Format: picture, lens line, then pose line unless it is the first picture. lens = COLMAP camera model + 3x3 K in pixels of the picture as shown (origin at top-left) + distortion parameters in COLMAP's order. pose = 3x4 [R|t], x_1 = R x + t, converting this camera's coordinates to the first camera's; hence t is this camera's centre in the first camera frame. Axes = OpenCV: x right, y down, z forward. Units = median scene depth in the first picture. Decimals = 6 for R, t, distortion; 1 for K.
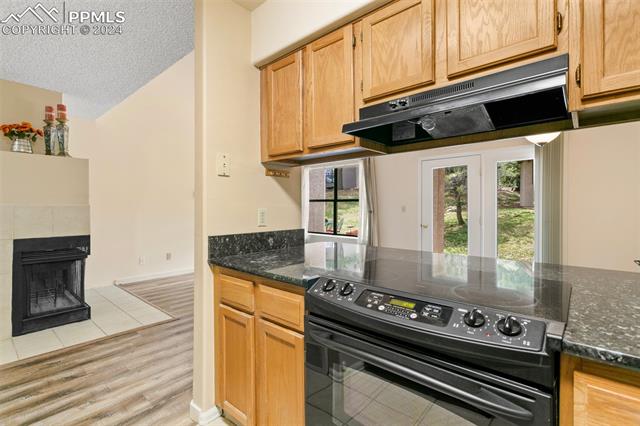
lens RADIAL K [[300.8, 0, 313.3], [0, 300.8, 209.3], [0, 0, 1]] dist [-0.000948, 0.001435]
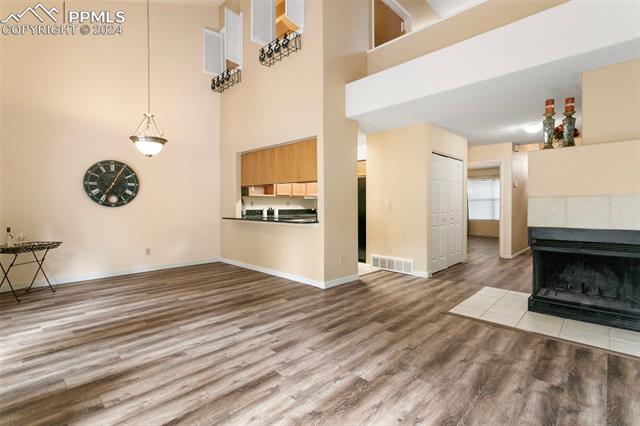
lens RADIAL K [[300.8, 0, 314.7], [0, 300.8, 210.0], [0, 0, 1]] dist [-0.000948, 0.001435]
pose [[-0.998831, -0.000963, 0.048322, -0.045416], [-0.000072, 0.999830, 0.018436, 0.005603], [-0.048332, 0.018411, -0.998662, 1.188165]]
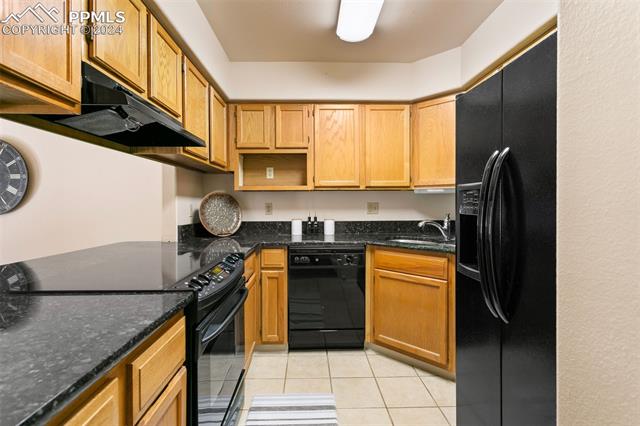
lens RADIAL K [[300.8, 0, 319.0], [0, 300.8, 208.7], [0, 0, 1]] dist [-0.000948, 0.001435]
pose [[-0.674481, -0.006731, 0.738261, -0.194074], [0.006711, 0.999861, 0.015248, -0.003041], [-0.738262, 0.015239, -0.674342, 0.270112]]
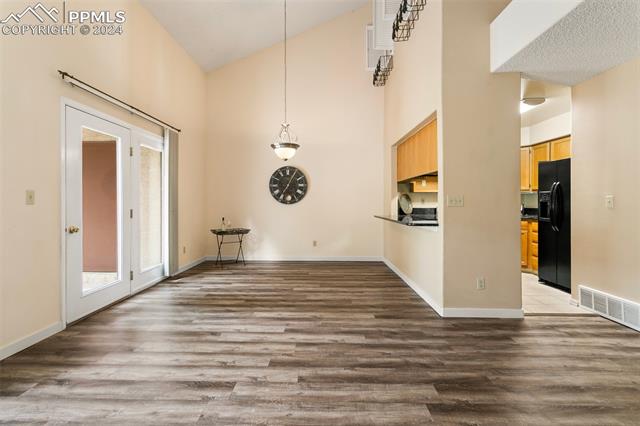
lens RADIAL K [[300.8, 0, 315.1], [0, 300.8, 206.2], [0, 0, 1]] dist [-0.000948, 0.001435]
pose [[-0.651402, -0.008363, 0.758687, -0.299098], [0.002022, 0.999917, 0.012758, 0.006987], [-0.758730, 0.009845, -0.651331, 0.971040]]
